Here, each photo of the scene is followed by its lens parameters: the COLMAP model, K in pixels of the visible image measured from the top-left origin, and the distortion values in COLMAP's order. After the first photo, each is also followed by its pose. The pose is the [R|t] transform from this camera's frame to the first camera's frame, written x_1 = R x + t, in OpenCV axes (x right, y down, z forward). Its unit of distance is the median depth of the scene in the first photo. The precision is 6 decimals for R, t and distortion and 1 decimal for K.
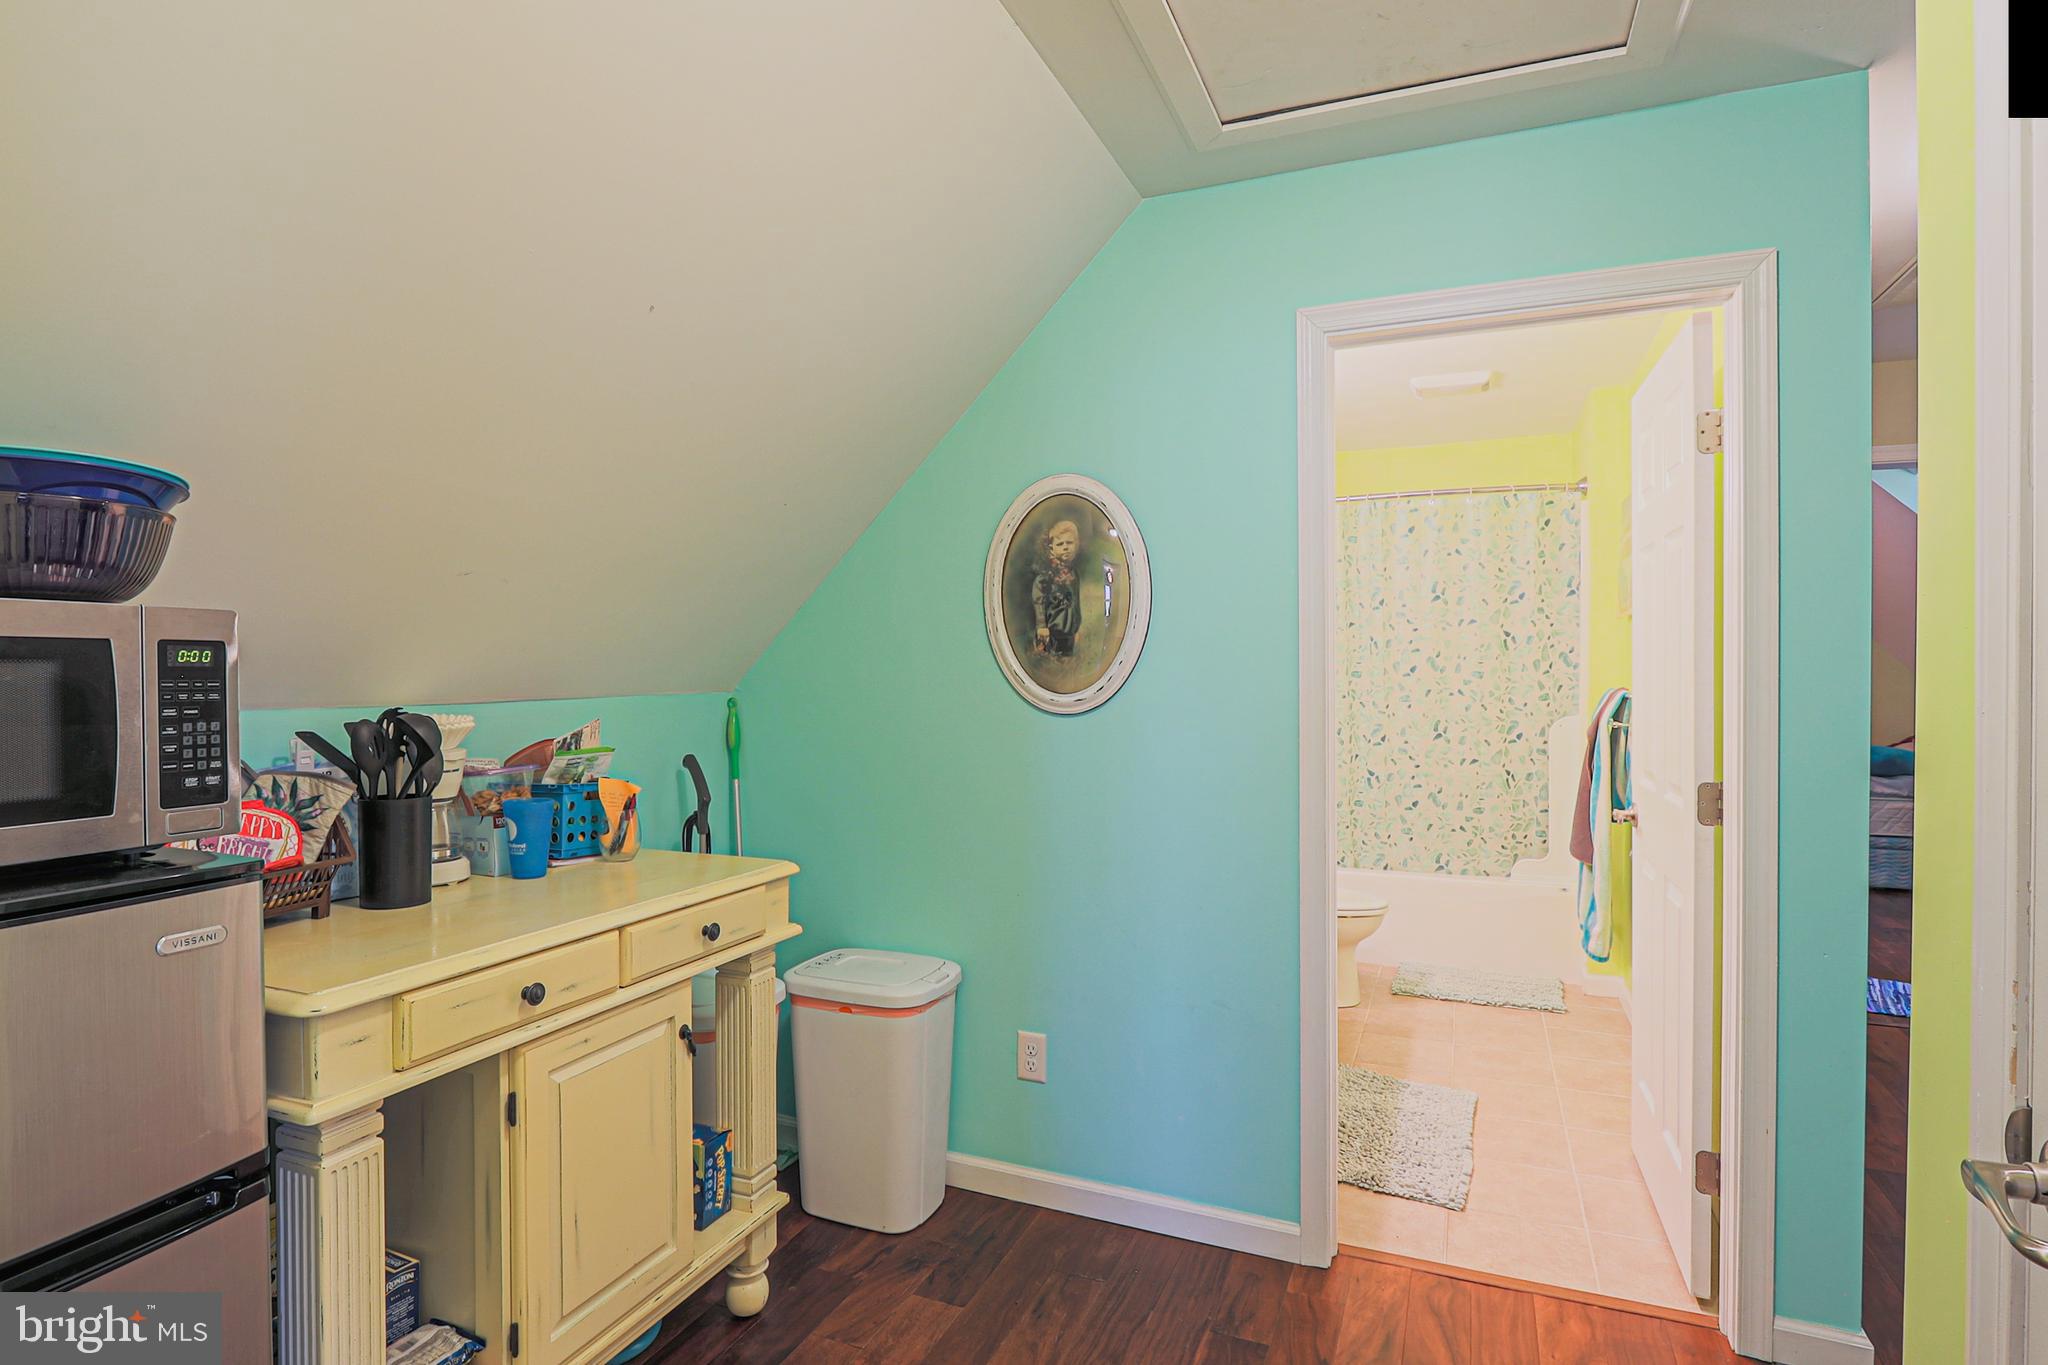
lens RADIAL K [[1049.5, 0, 1024.0], [0, 1049.5, 682.5], [0, 0, 1]] dist [-0.018893, 0.000542]
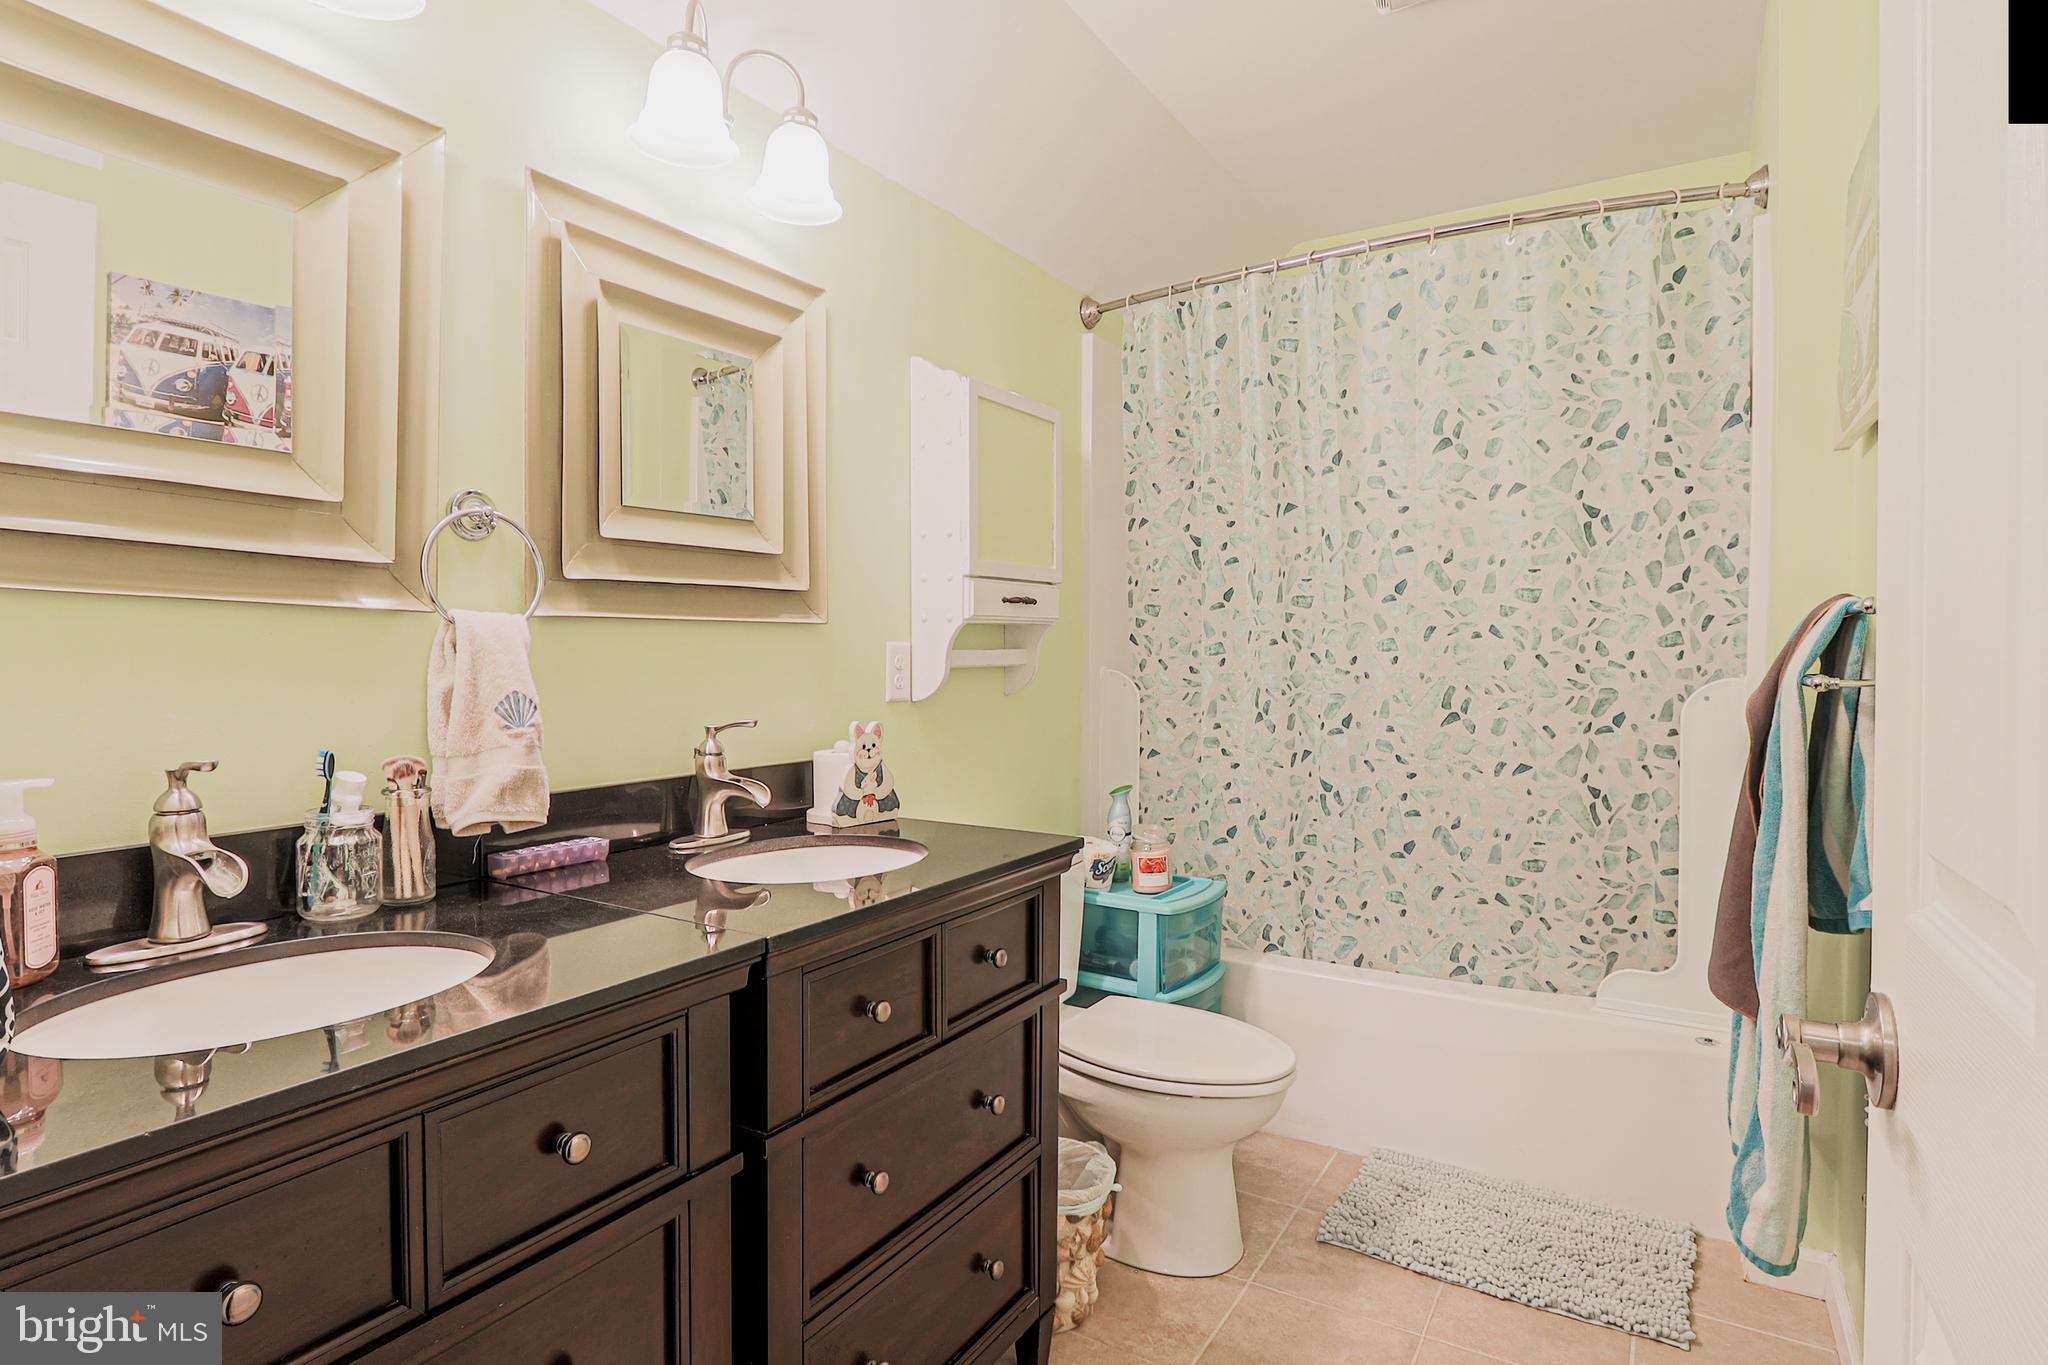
lens RADIAL K [[1049.5, 0, 1024.0], [0, 1049.5, 682.5], [0, 0, 1]] dist [-0.018893, 0.000542]
pose [[0.987851, 0.006262, -0.155278, 0.275414], [-0.004486, 0.999921, 0.011783, 0.029588], [0.155339, -0.010943, 0.987801, 0.473347]]
